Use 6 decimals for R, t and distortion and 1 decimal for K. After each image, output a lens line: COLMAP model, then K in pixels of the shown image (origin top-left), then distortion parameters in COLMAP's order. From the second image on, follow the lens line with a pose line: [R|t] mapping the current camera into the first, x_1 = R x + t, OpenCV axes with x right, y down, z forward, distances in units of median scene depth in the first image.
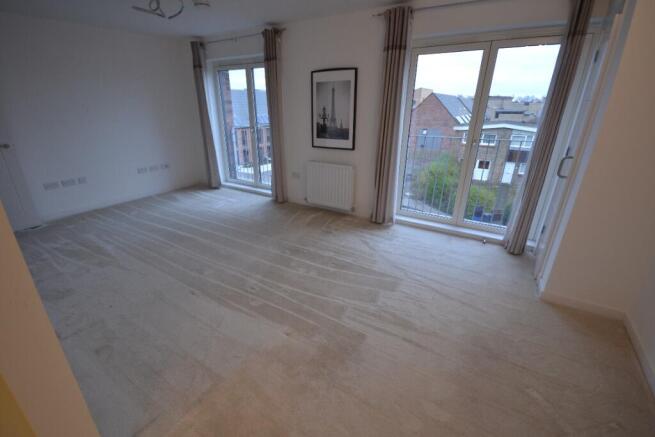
lens RADIAL K [[286.1, 0, 317.8], [0, 286.1, 222.0], [0, 0, 1]] dist [-0.000679, -0.003376]
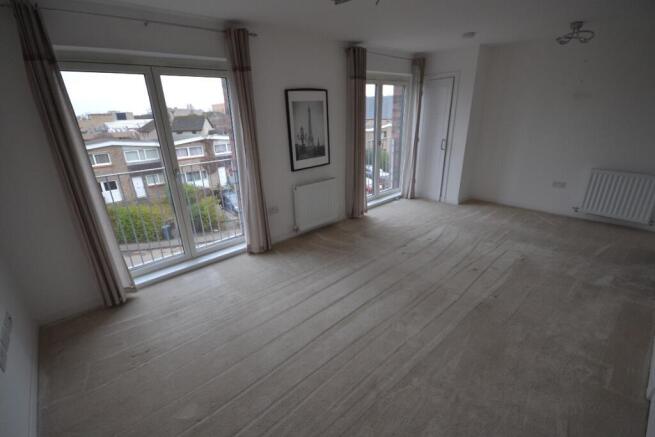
lens RADIAL K [[286.1, 0, 298.2], [0, 286.1, 218.5], [0, 0, 1]] dist [-0.000679, -0.003376]
pose [[0.327575, -0.330780, 0.885031, -0.938959], [0.401219, 0.896761, 0.186662, -0.317845], [-0.855405, 0.293946, 0.426472, 0.707777]]
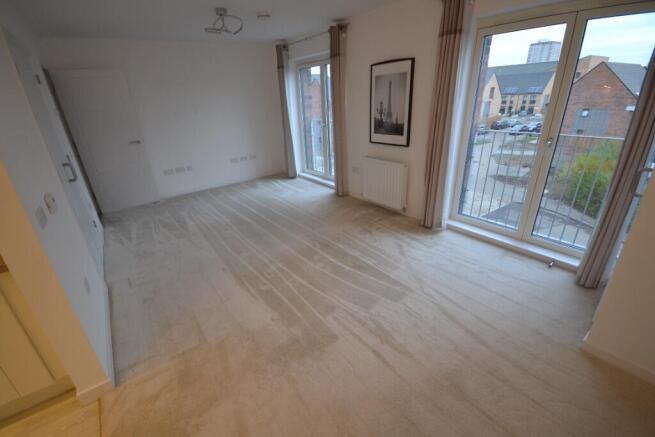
lens RADIAL K [[286.1, 0, 319.3], [0, 286.1, 221.6], [0, 0, 1]] dist [-0.000679, -0.003376]
pose [[0.928257, 0.102355, -0.357577, 0.217974], [-0.086967, 0.994469, 0.058899, -0.037259], [0.361628, -0.023576, 0.932024, 0.015032]]
